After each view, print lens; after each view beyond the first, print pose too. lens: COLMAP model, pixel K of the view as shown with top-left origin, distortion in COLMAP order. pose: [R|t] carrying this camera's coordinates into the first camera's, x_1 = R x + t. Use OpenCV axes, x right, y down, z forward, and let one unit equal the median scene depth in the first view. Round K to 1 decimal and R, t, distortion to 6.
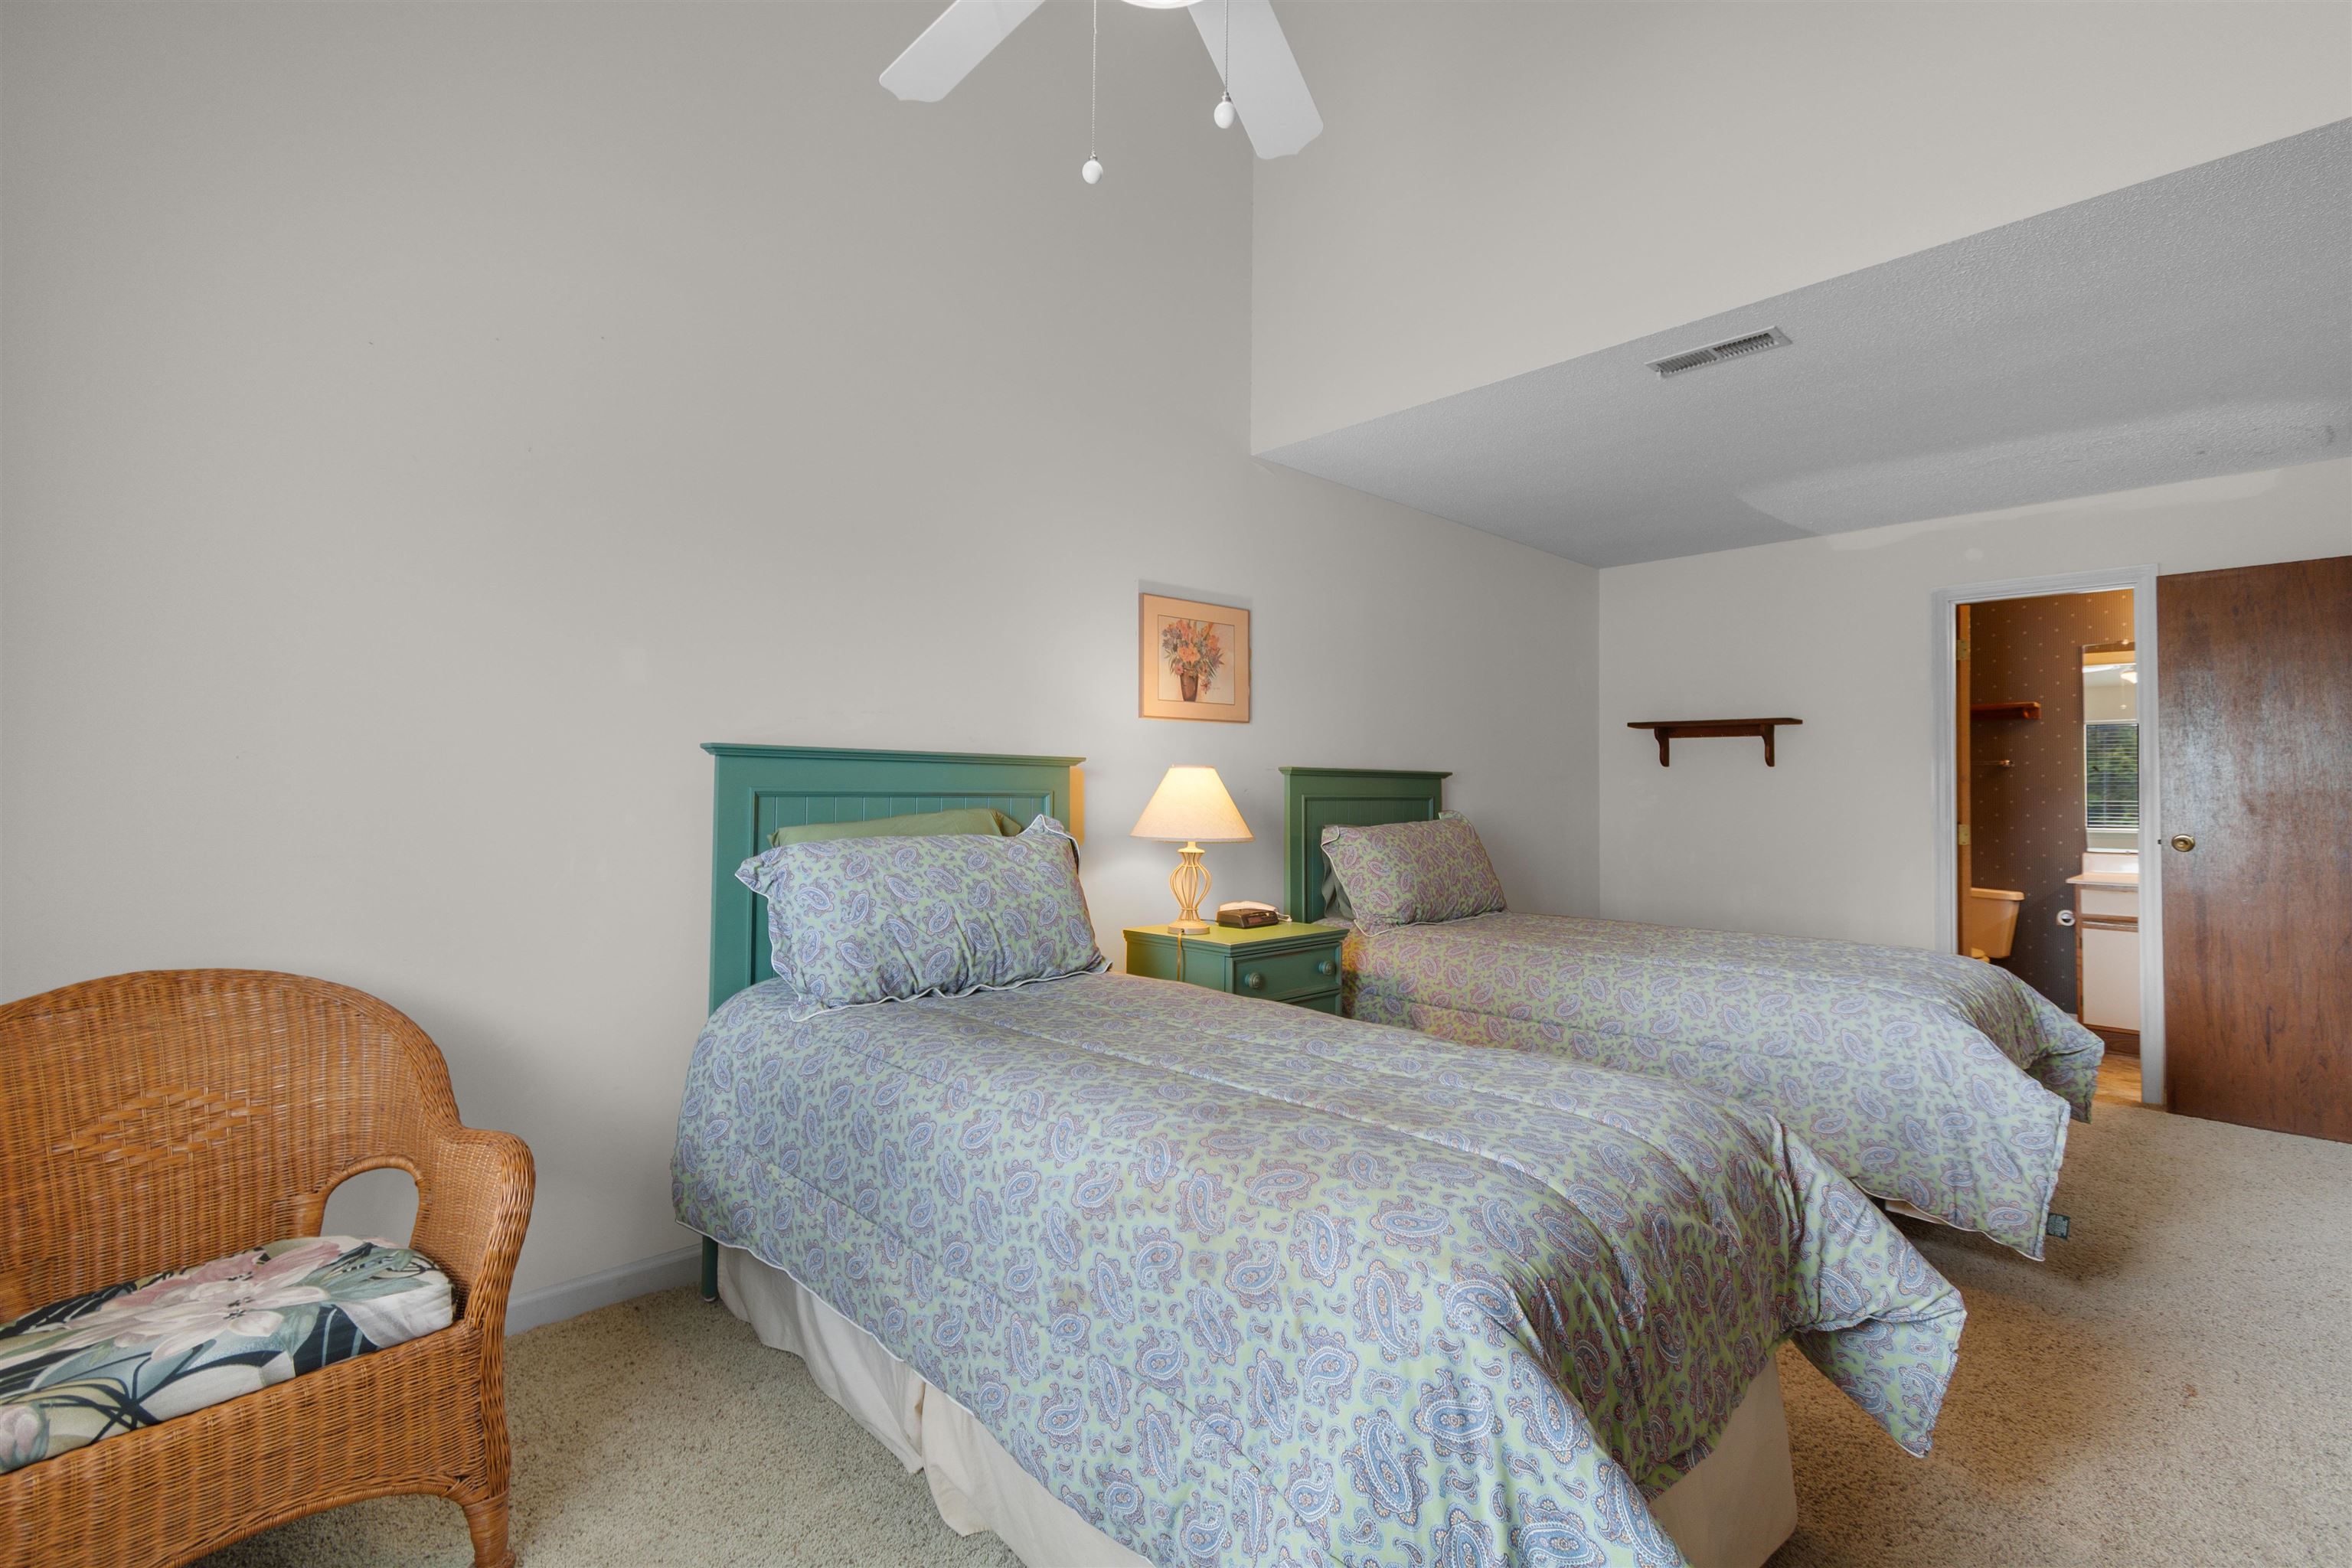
lens RADIAL K [[1039.3, 0, 1164.8], [0, 1039.3, 775.2], [0, 0, 1]] dist [0.008077, -0.003336]
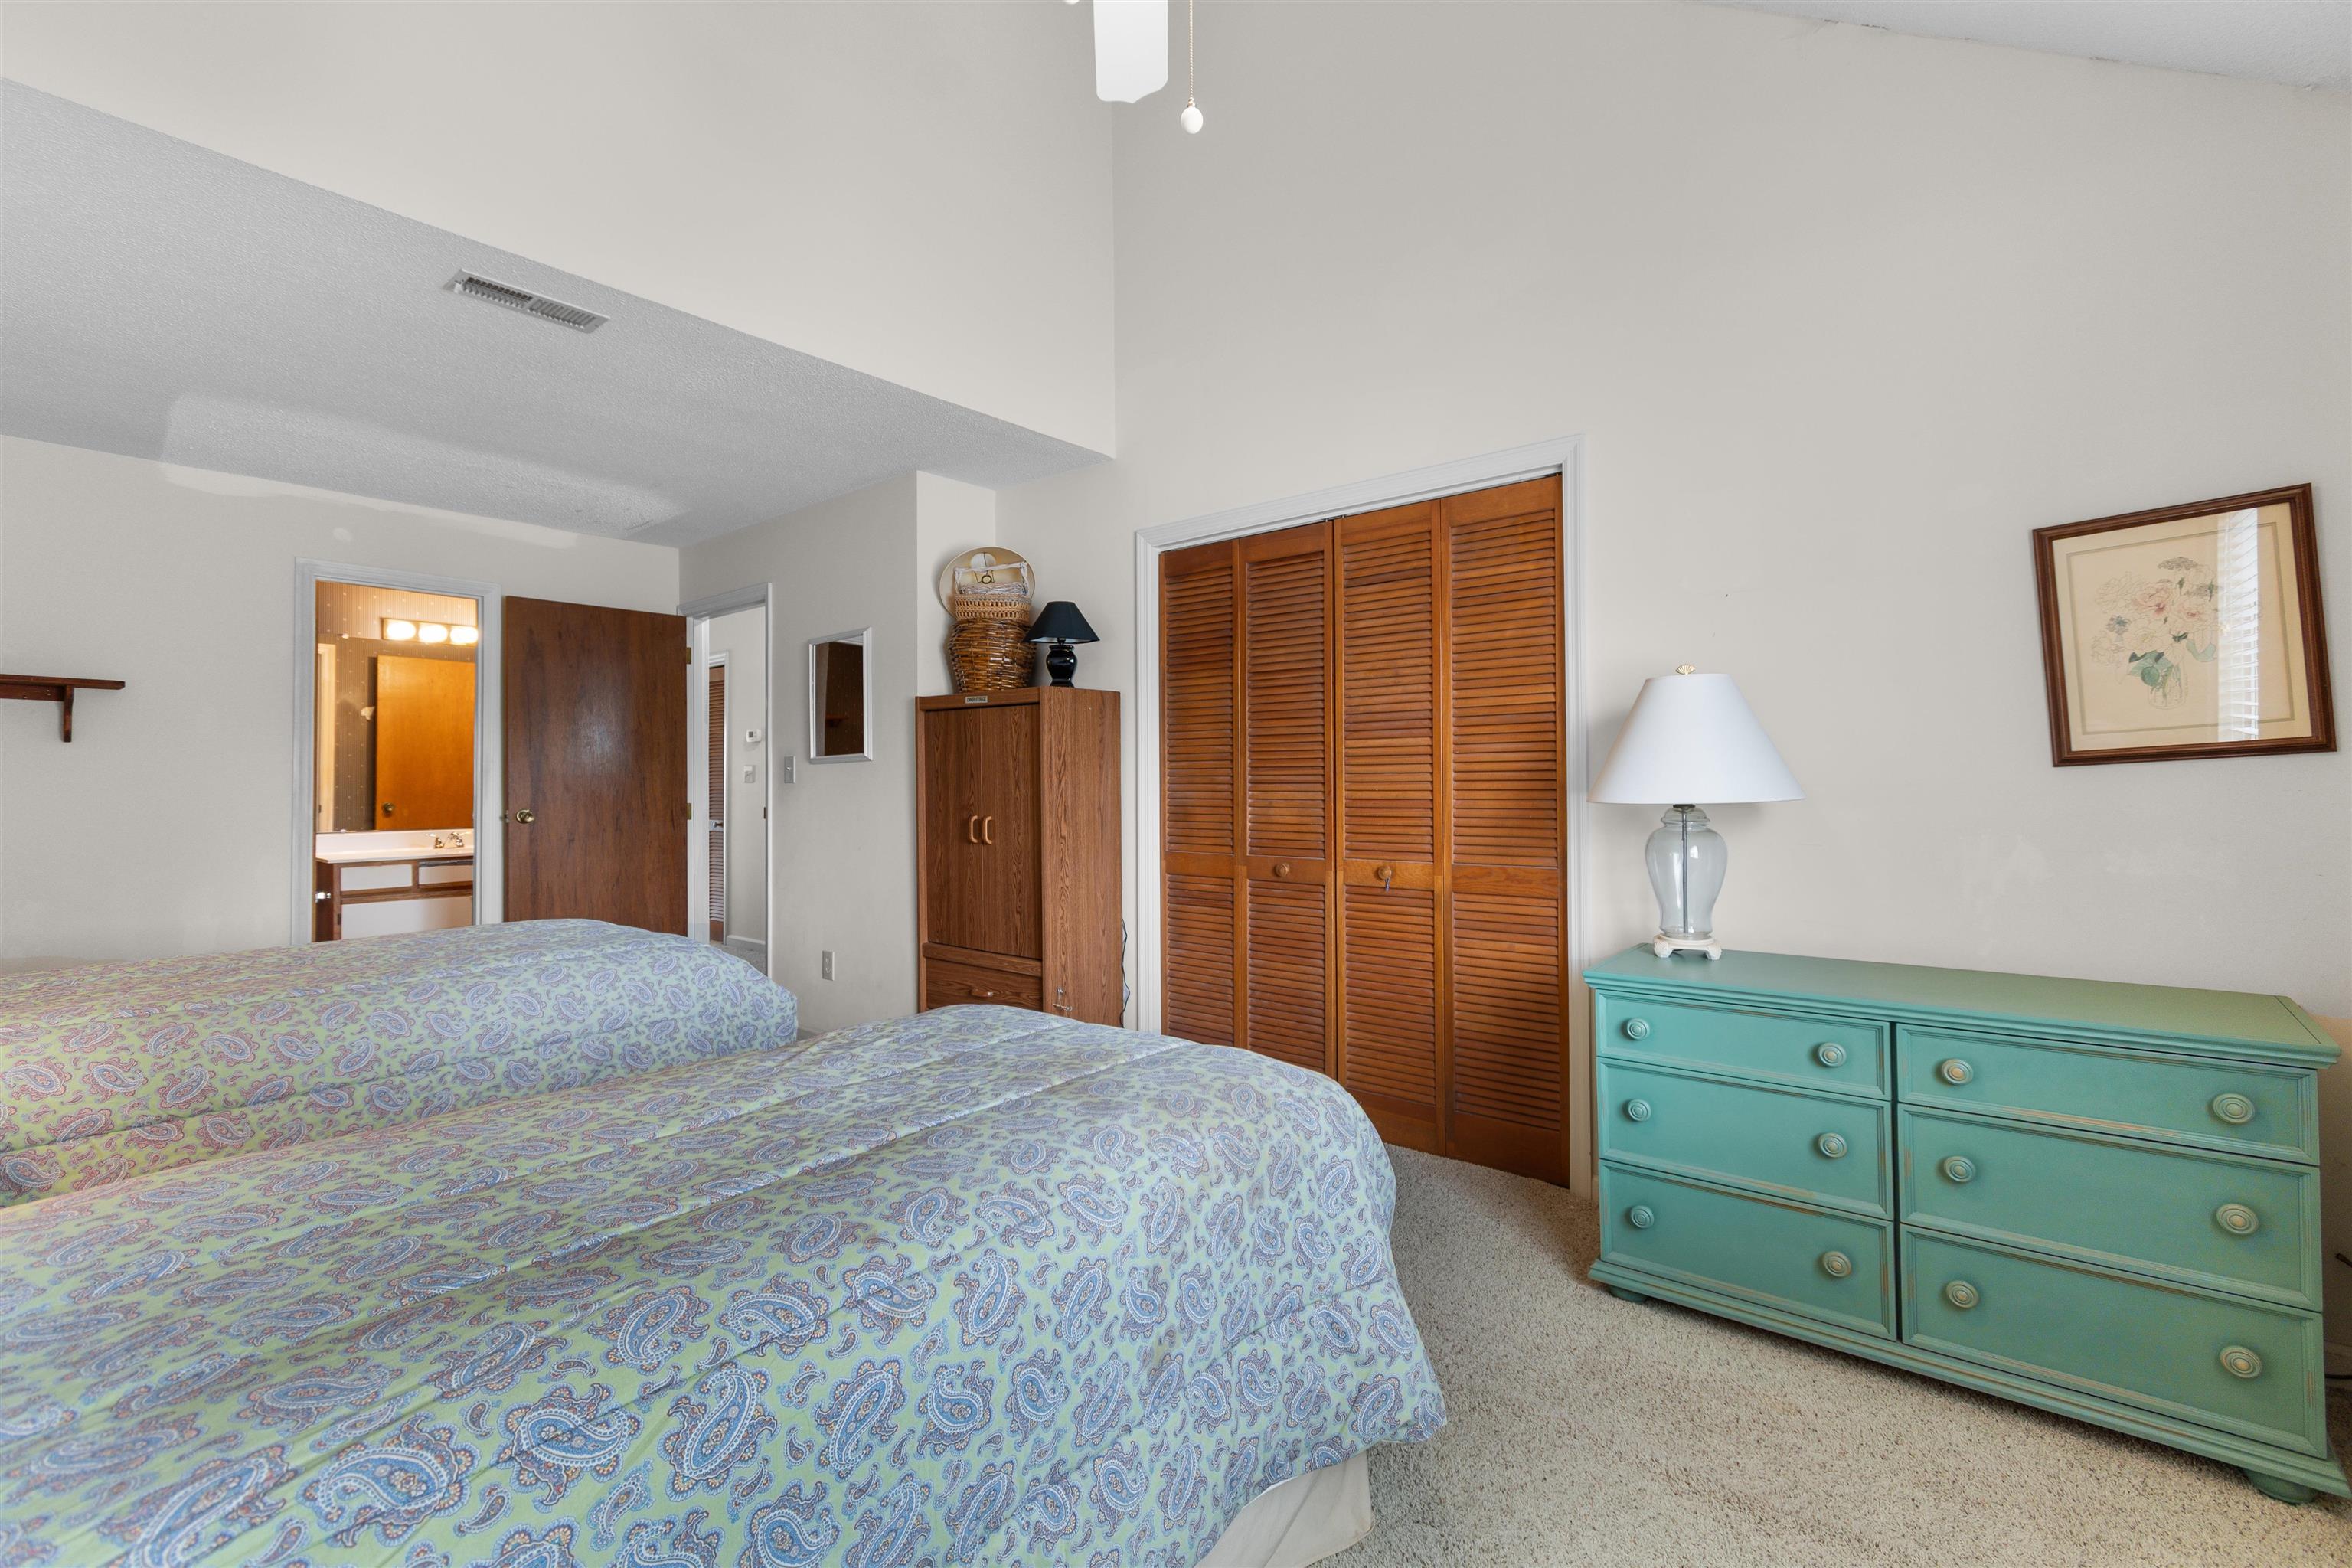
lens RADIAL K [[1039.3, 0, 1162.7], [0, 1039.3, 785.3], [0, 0, 1]] dist [0.008077, -0.003336]
pose [[-0.107861, -0.012687, 0.994085, -0.712146], [-0.012006, 0.999862, 0.011458, 0.012558], [-0.994093, -0.010699, -0.107999, 0.824773]]
